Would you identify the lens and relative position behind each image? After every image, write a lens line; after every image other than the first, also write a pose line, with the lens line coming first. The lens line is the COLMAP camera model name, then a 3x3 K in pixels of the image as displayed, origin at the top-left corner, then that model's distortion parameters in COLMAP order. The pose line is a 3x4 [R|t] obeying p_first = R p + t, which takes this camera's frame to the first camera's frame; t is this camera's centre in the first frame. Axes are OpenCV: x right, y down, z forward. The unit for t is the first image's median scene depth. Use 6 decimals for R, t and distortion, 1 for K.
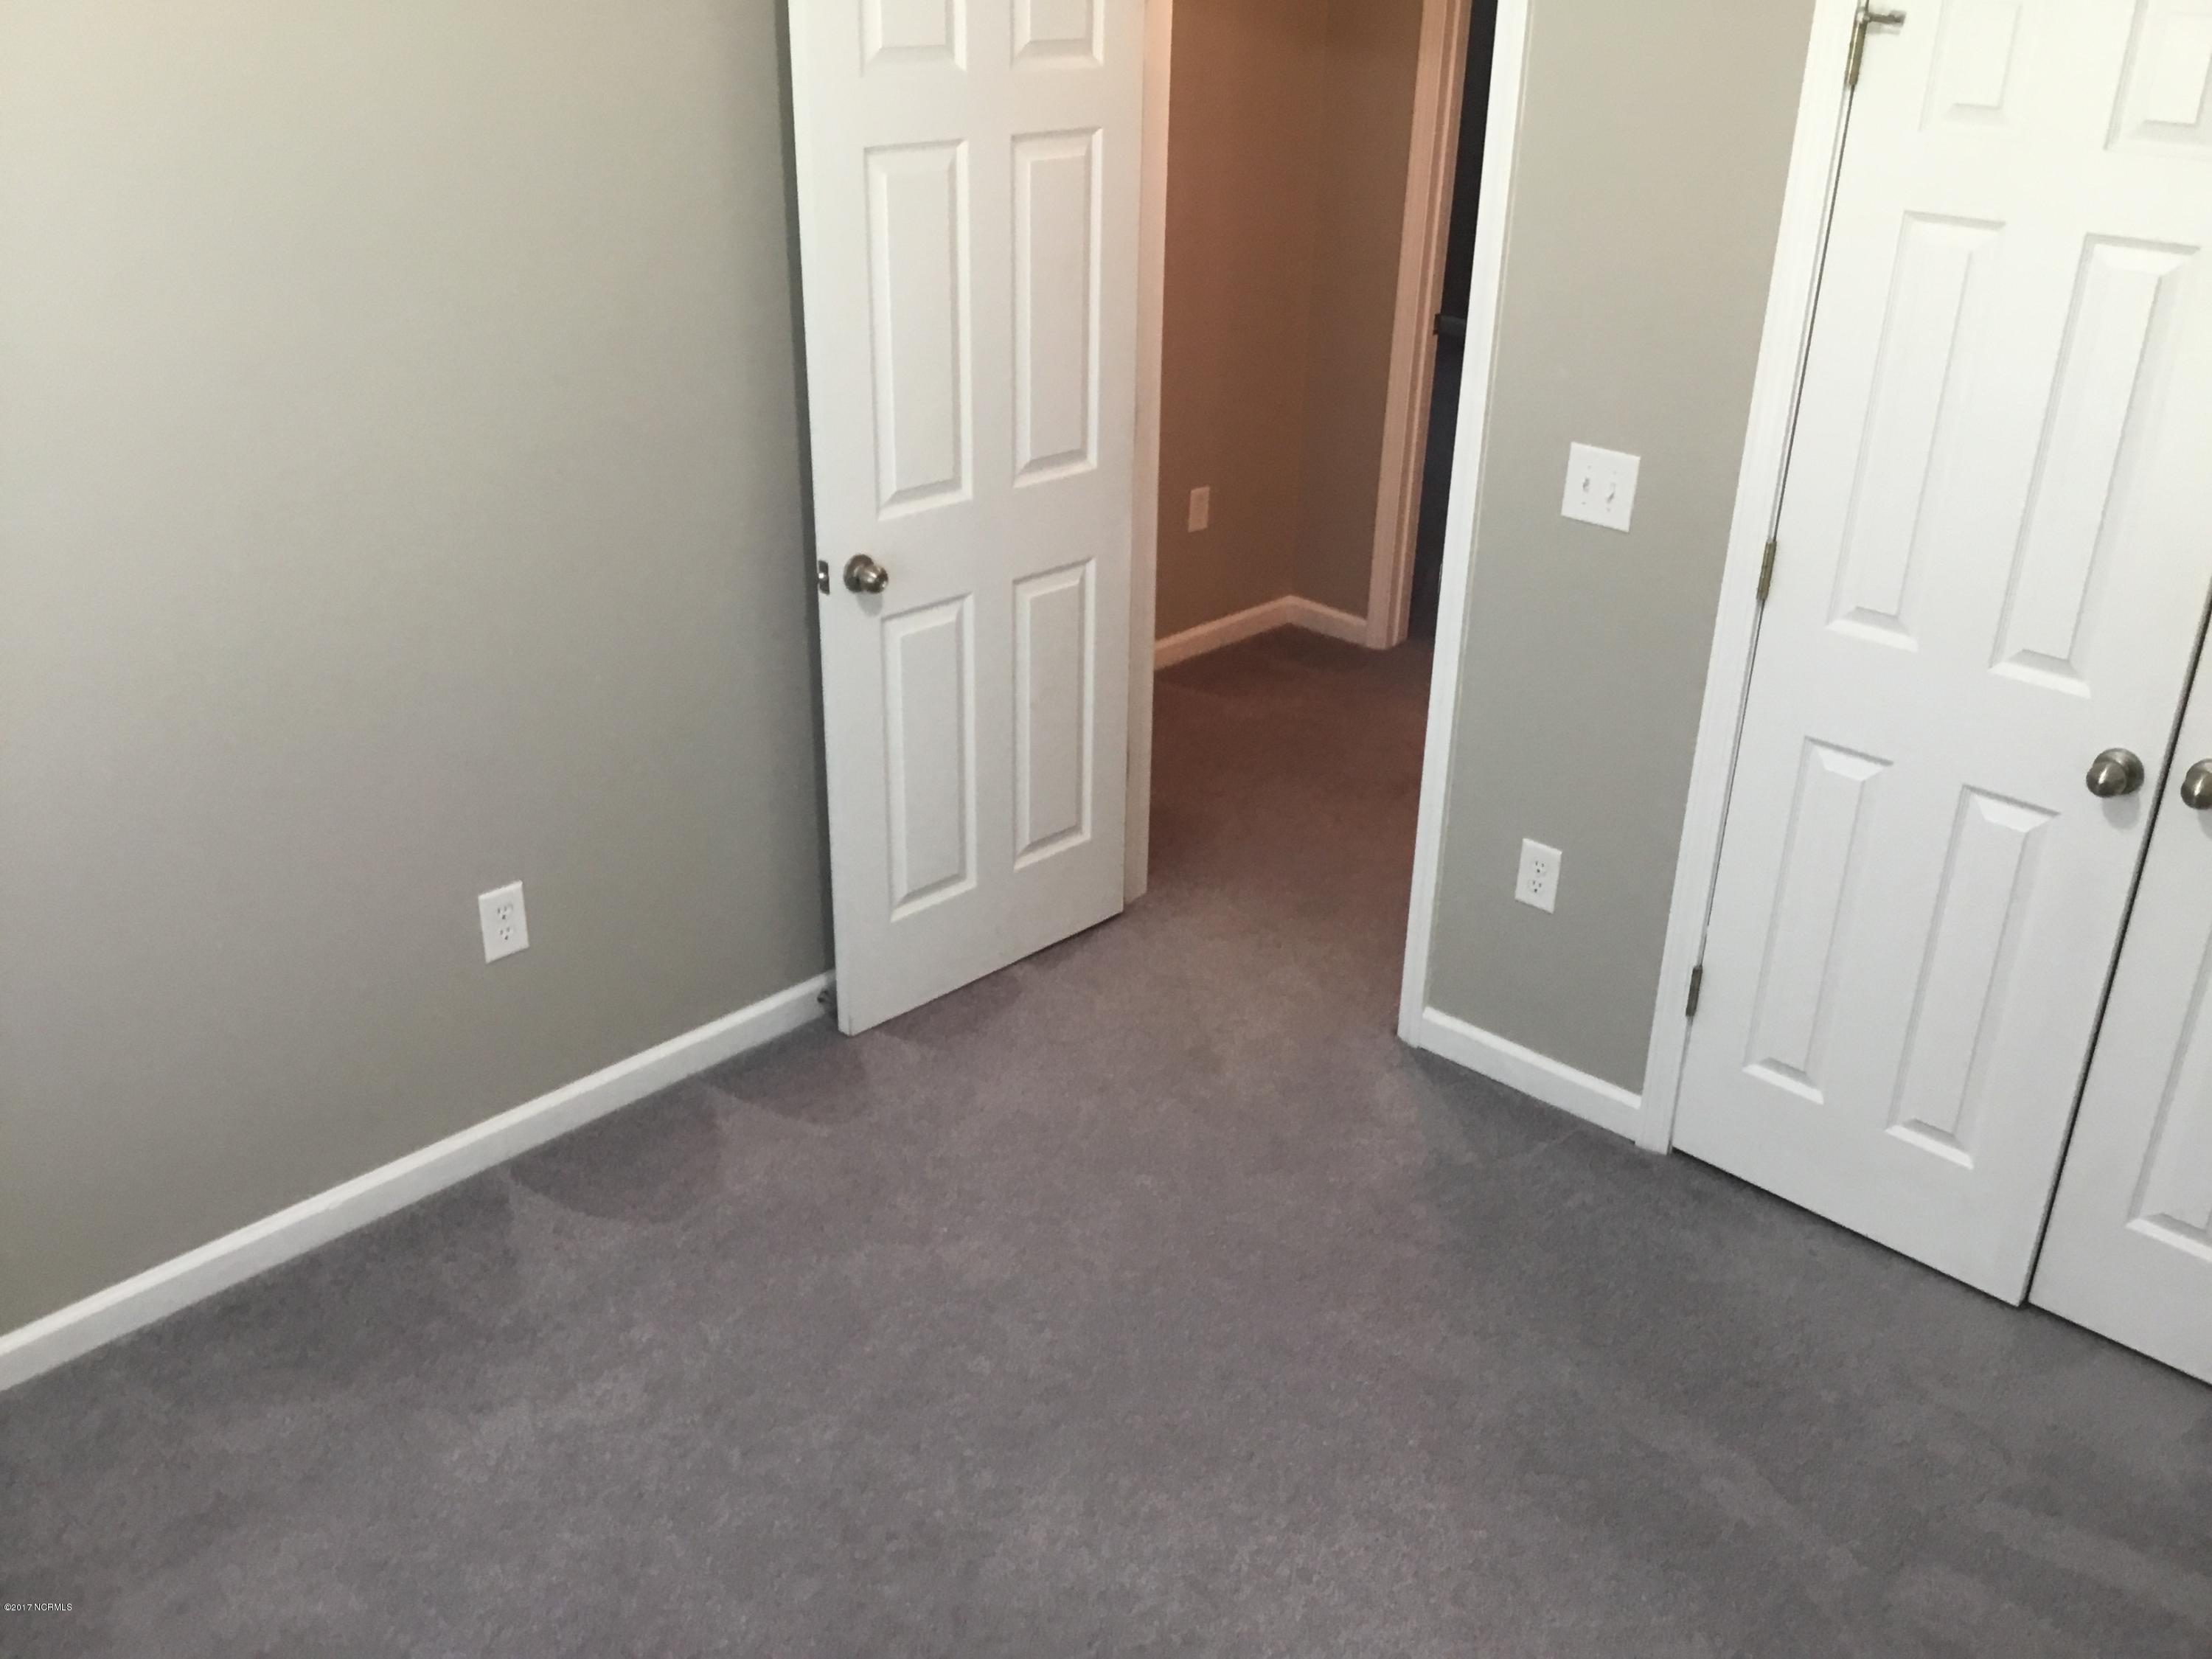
lens RADIAL K [[1964.9, 0, 1094.5], [0, 1964.9, 836.7], [0, 0, 1]] dist [0.101293, -0.129171]
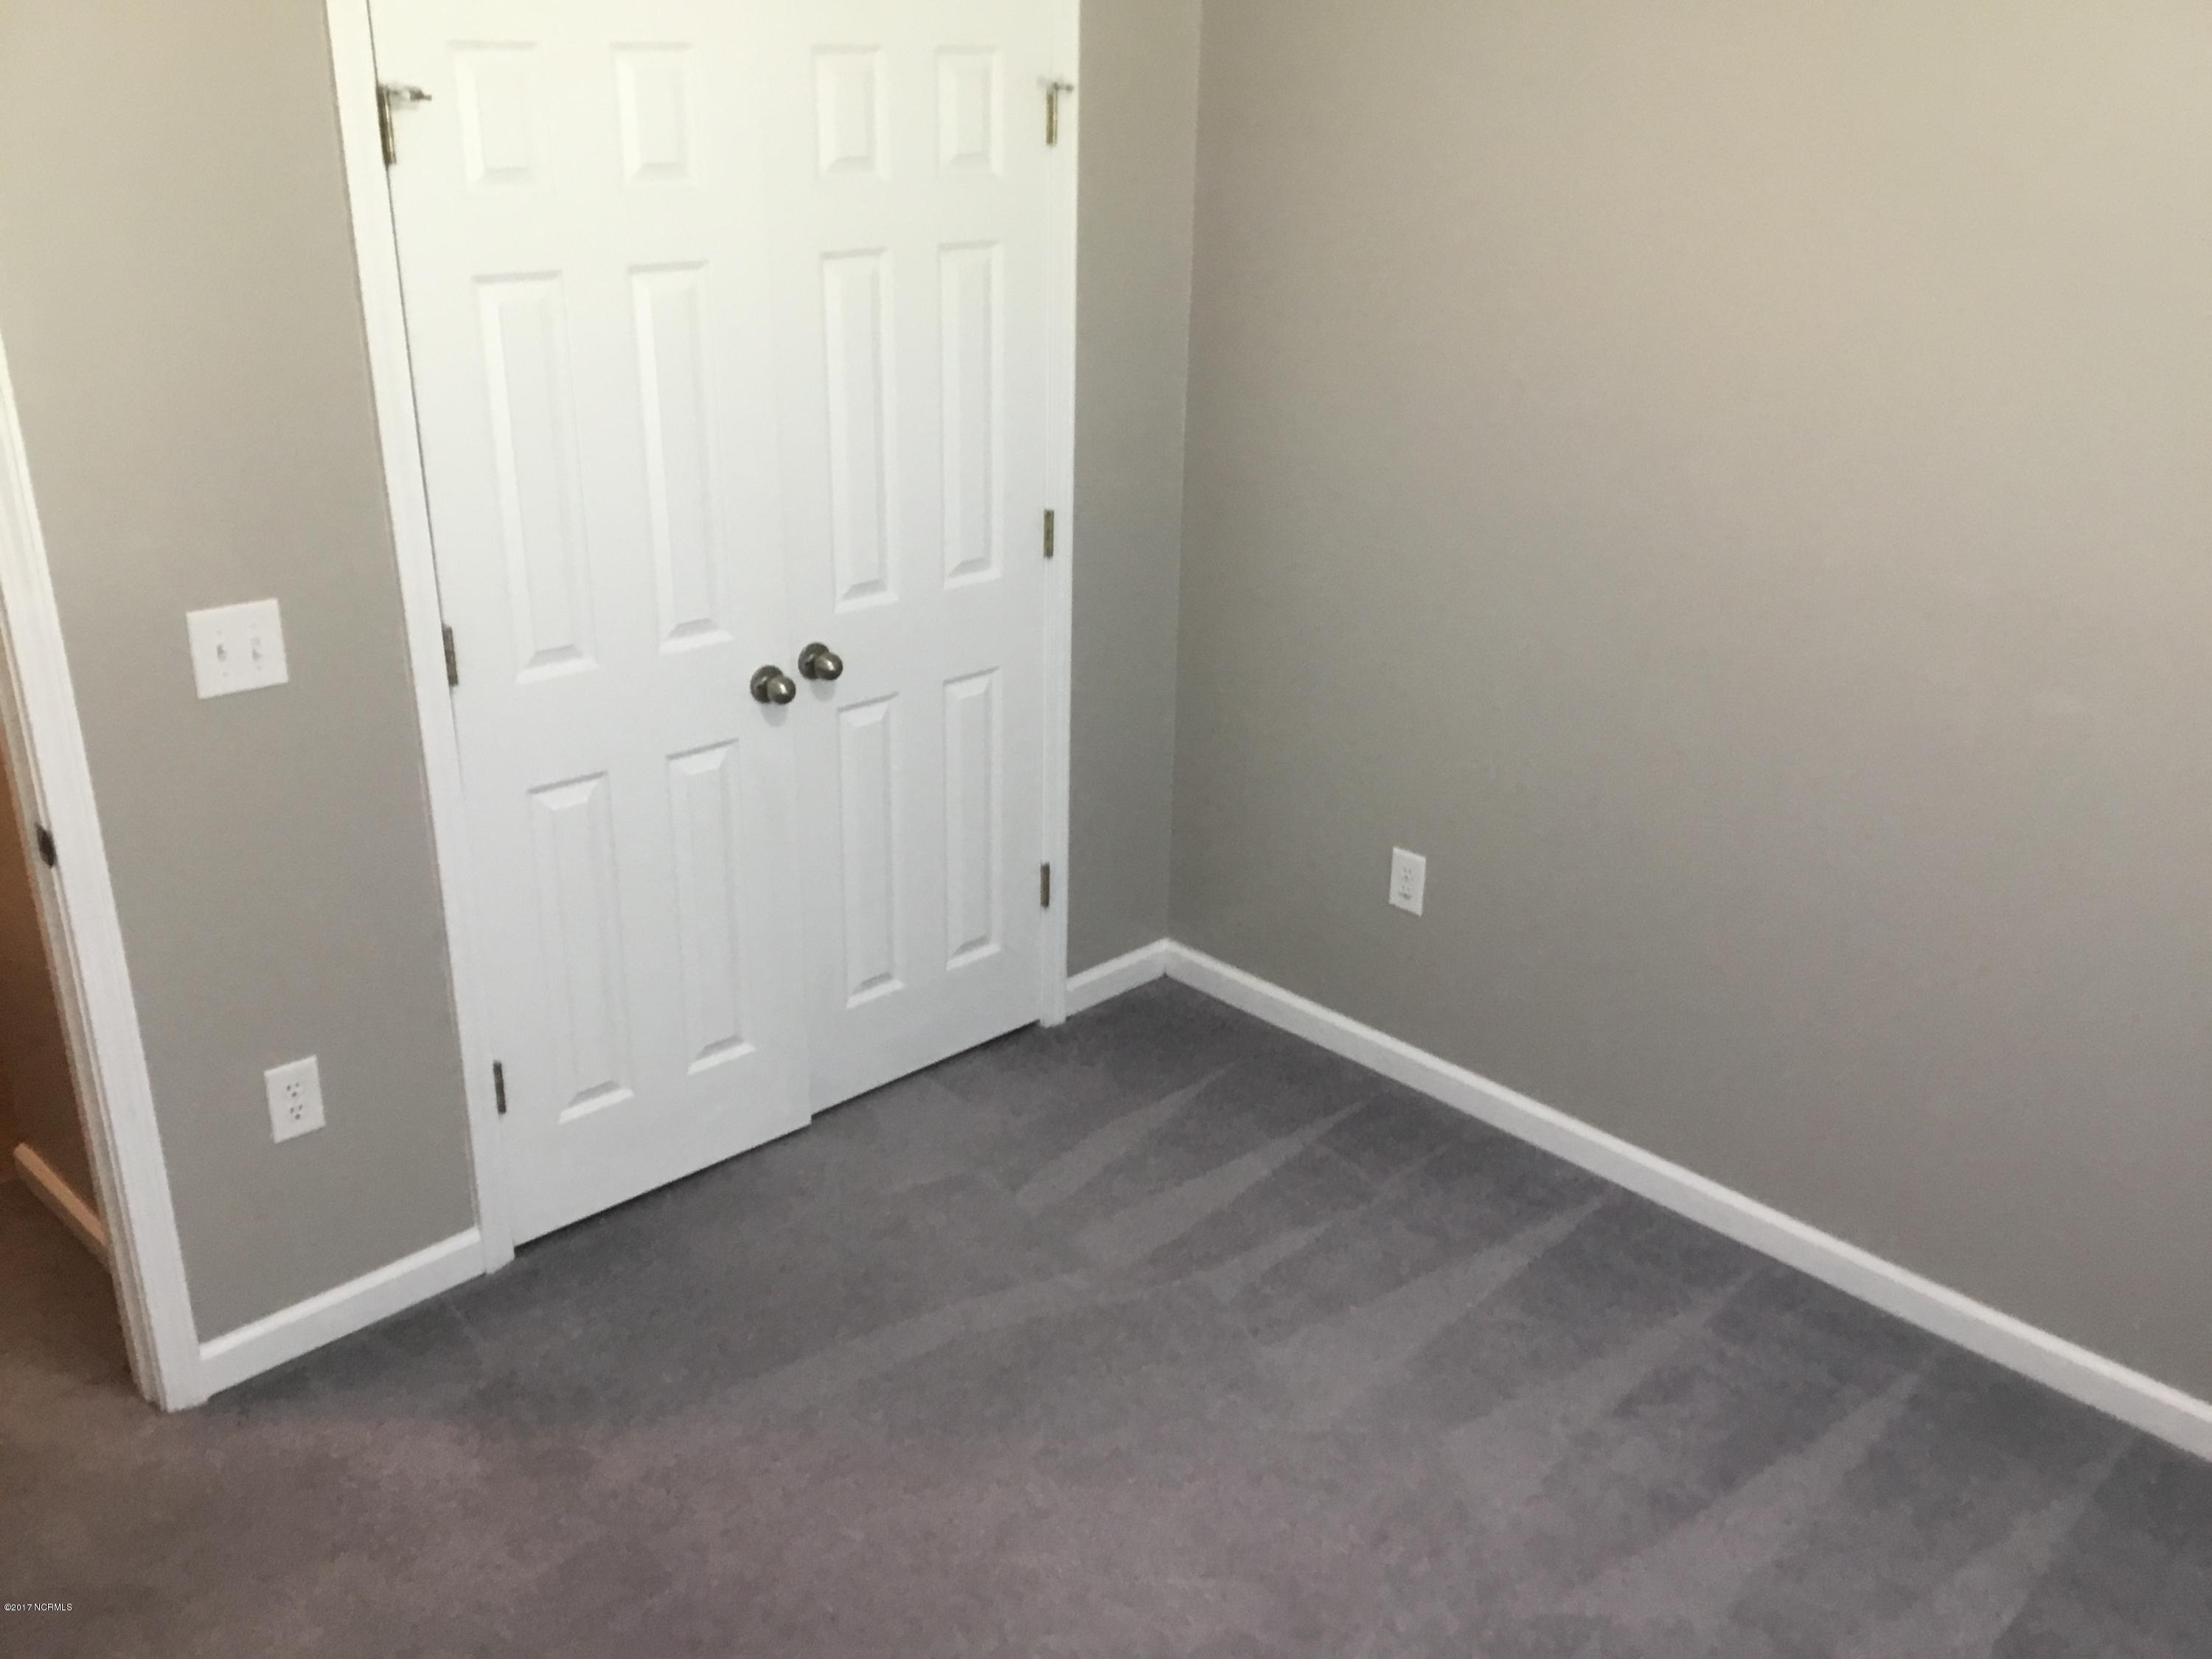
lens RADIAL K [[1964.9, 0, 1133.3], [0, 1964.9, 808.6], [0, 0, 1]] dist [0.101293, -0.129171]
pose [[0.033791, -0.396118, 0.917578, -0.547291], [0.403519, 0.845351, 0.350078, -0.263295], [-0.914347, 0.358431, 0.188406, 0.510196]]
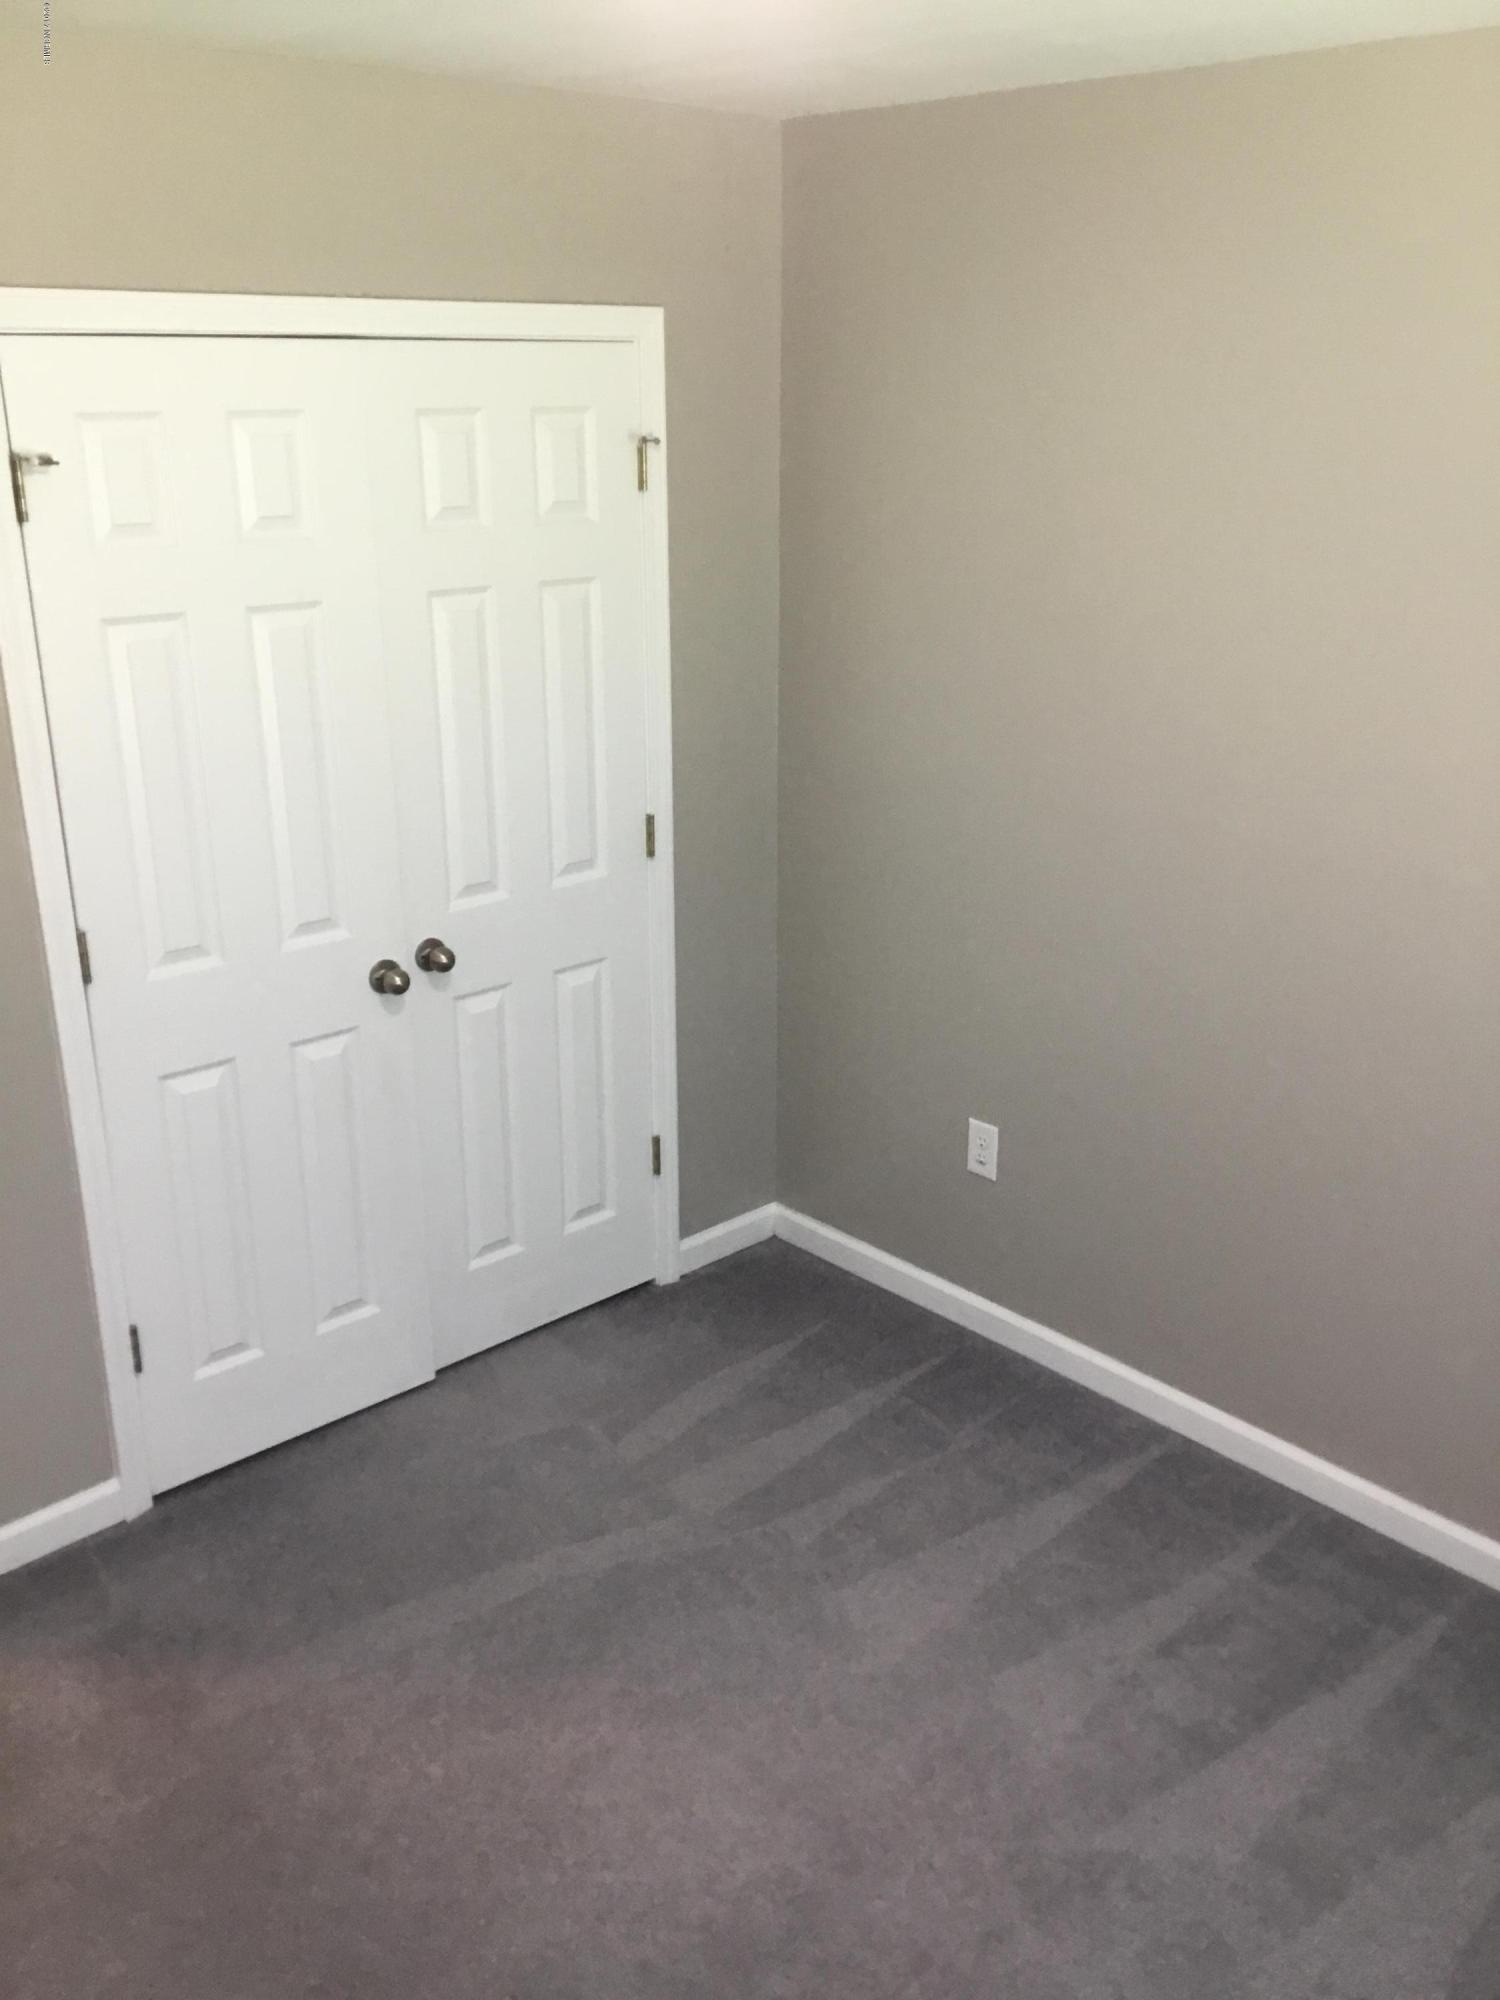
lens RADIAL K [[1776.6, 0, 772.3], [0, 1776.6, 988.9], [0, 0, 1]] dist [0.101293, -0.129171]
pose [[0.061228, -0.353838, 0.933300, -0.530515], [0.422517, 0.856333, 0.296939, -0.239226], [-0.904285, 0.376154, 0.201935, 0.447811]]
